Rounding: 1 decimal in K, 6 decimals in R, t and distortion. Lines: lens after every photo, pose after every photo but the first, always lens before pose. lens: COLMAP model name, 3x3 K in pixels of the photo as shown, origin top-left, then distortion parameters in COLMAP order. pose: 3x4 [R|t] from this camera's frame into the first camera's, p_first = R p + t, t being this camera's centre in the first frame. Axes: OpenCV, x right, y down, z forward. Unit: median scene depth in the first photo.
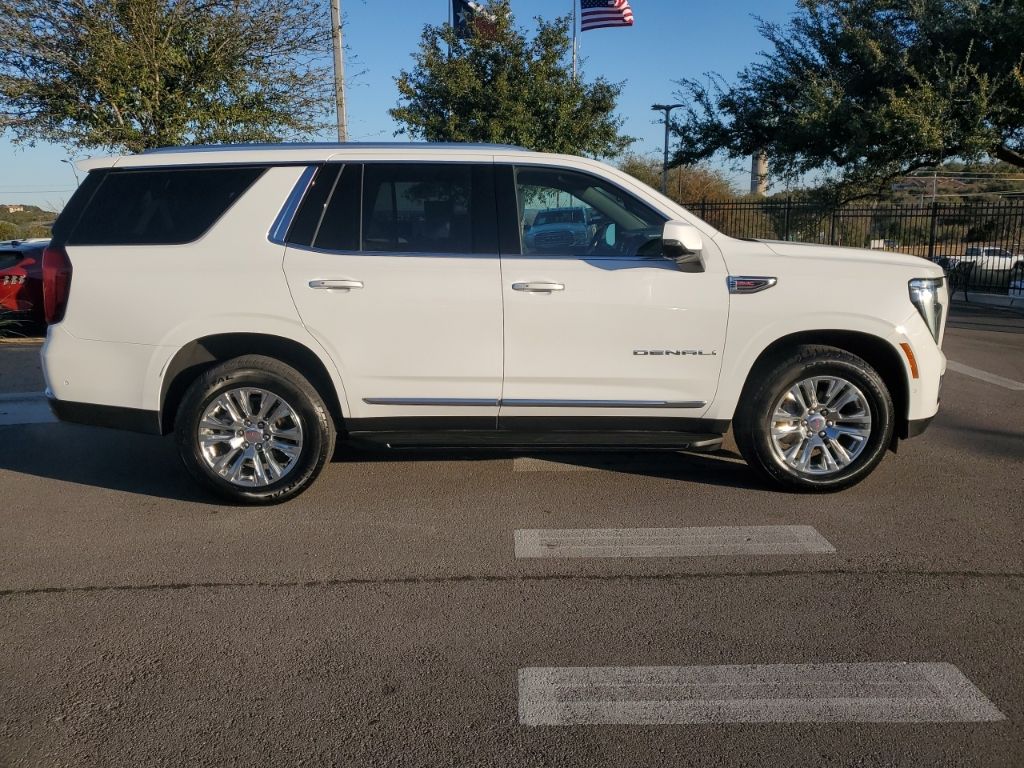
lens RADIAL K [[806.2, 0, 514.2], [0, 806.2, 387.1], [0, 0, 1]] dist [0.024694, -0.004448]
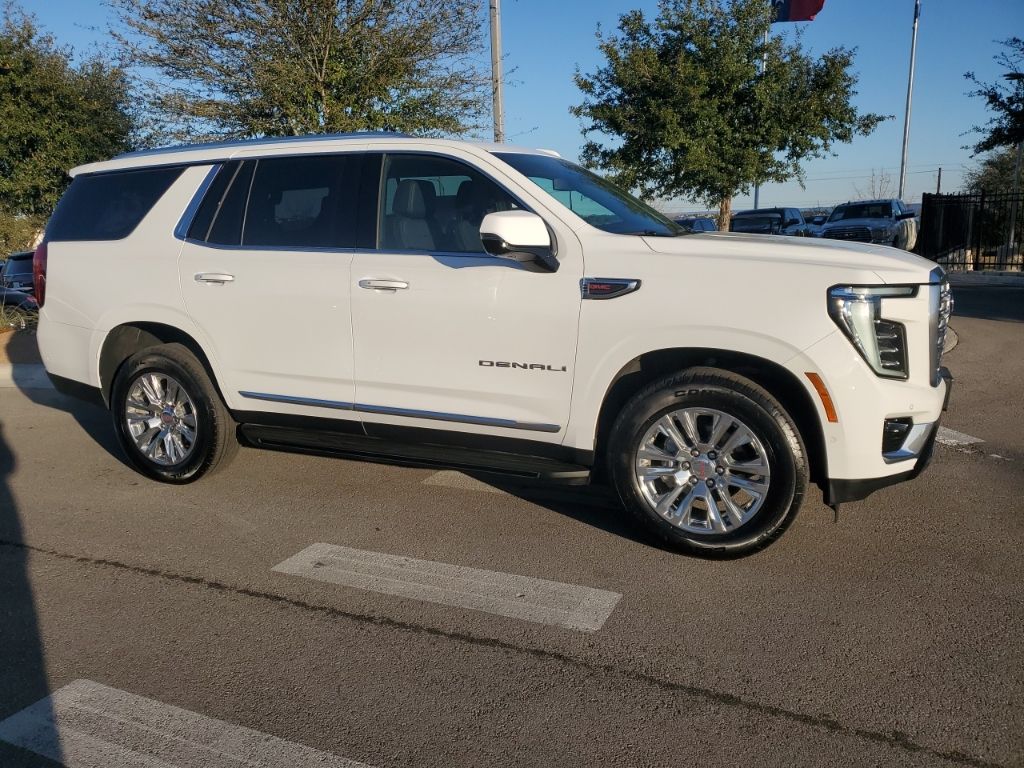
lens RADIAL K [[806.2, 0, 497.6], [0, 806.2, 386.6], [0, 0, 1]] dist [0.024694, -0.004448]
pose [[0.902099, 0.074468, -0.425055, 0.537874], [-0.070367, 0.997199, 0.025365, -0.039922], [0.425753, 0.007028, 0.904812, 0.214511]]
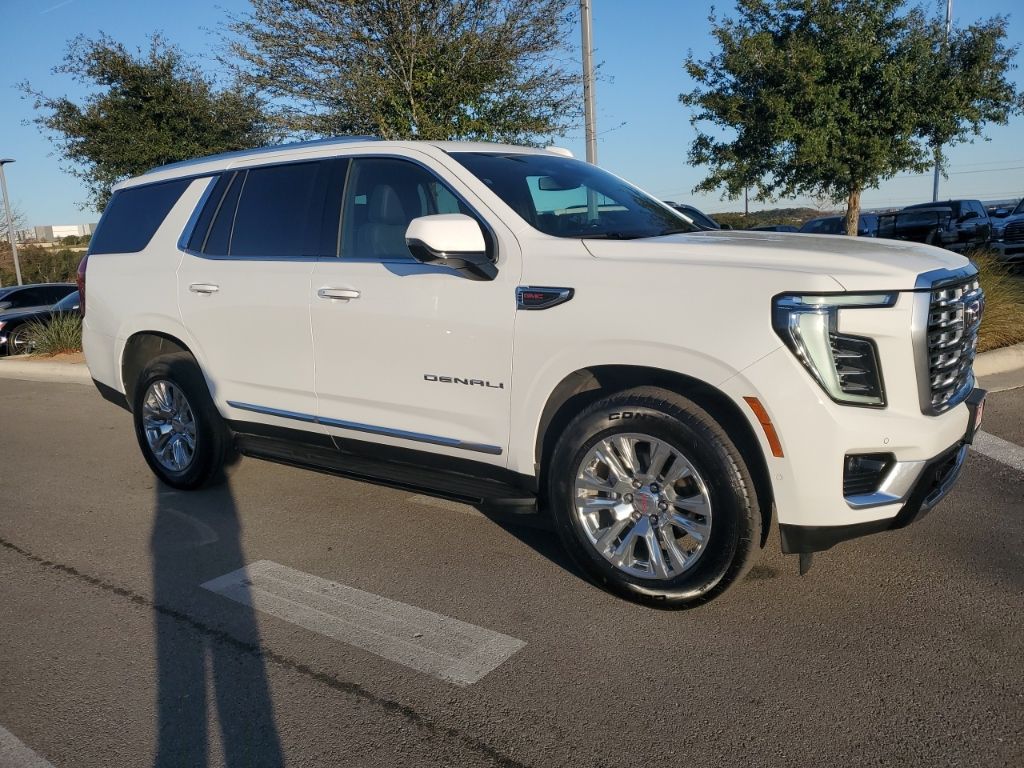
lens RADIAL K [[806.2, 0, 507.2], [0, 806.2, 381.1], [0, 0, 1]] dist [0.024694, -0.004448]
pose [[0.796002, 0.082745, -0.599612, 0.702788], [-0.081136, 0.996258, 0.029771, -0.069220], [0.599831, 0.024953, 0.799737, 0.393118]]
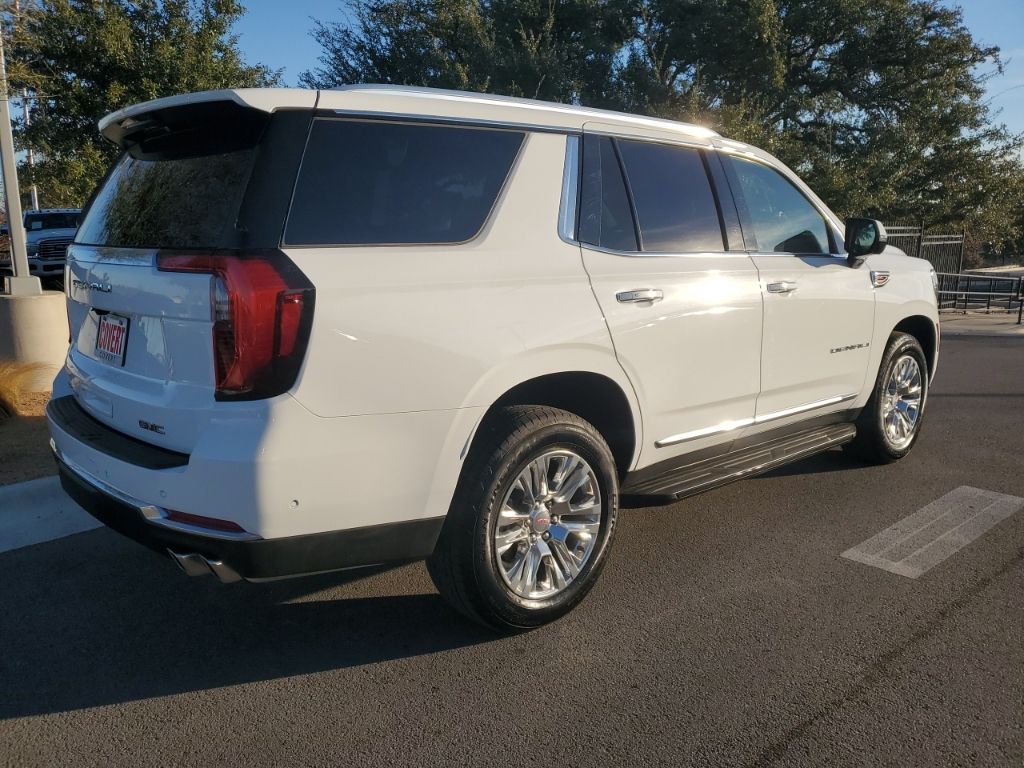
lens RADIAL K [[806.2, 0, 509.0], [0, 806.2, 386.2], [0, 0, 1]] dist [0.024694, -0.004448]
pose [[0.751860, -0.118193, 0.648642, -0.788651], [0.129004, 0.991157, 0.031072, -0.080740], [-0.646579, 0.060316, 0.760459, 0.501692]]
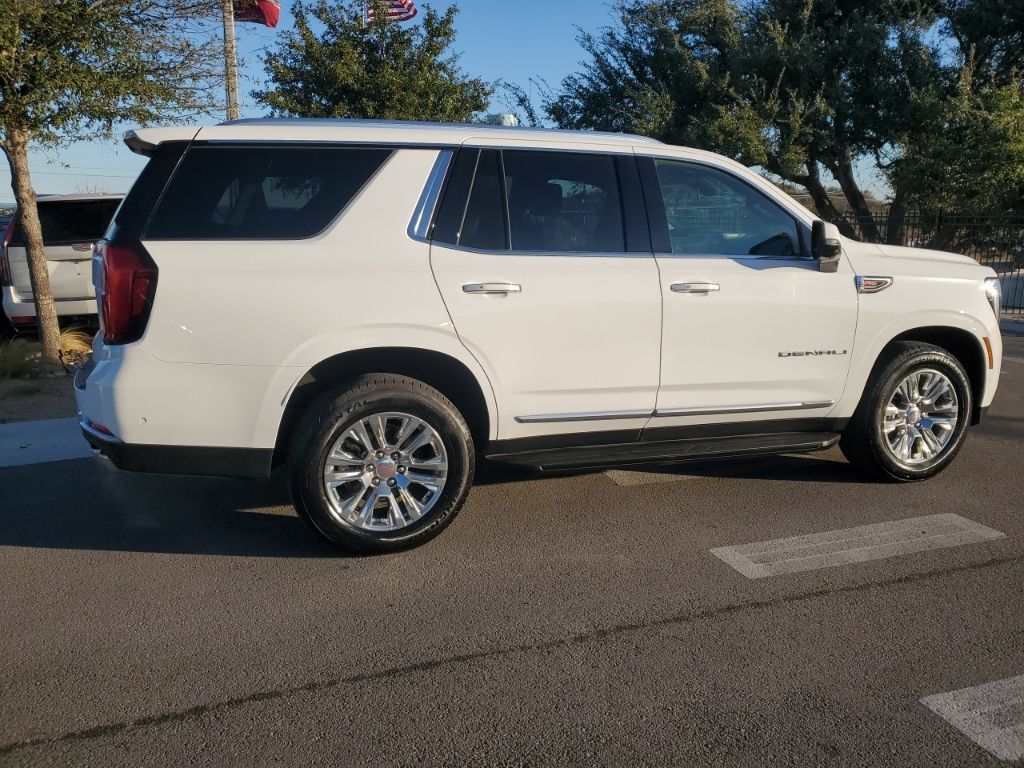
lens RADIAL K [[806.2, 0, 521.1], [0, 806.2, 380.3], [0, 0, 1]] dist [0.024694, -0.004448]
pose [[0.946435, -0.045381, 0.319688, -0.460712], [0.048468, 0.998823, -0.001703, -0.024513], [-0.319235, 0.017107, 0.947521, 0.168389]]
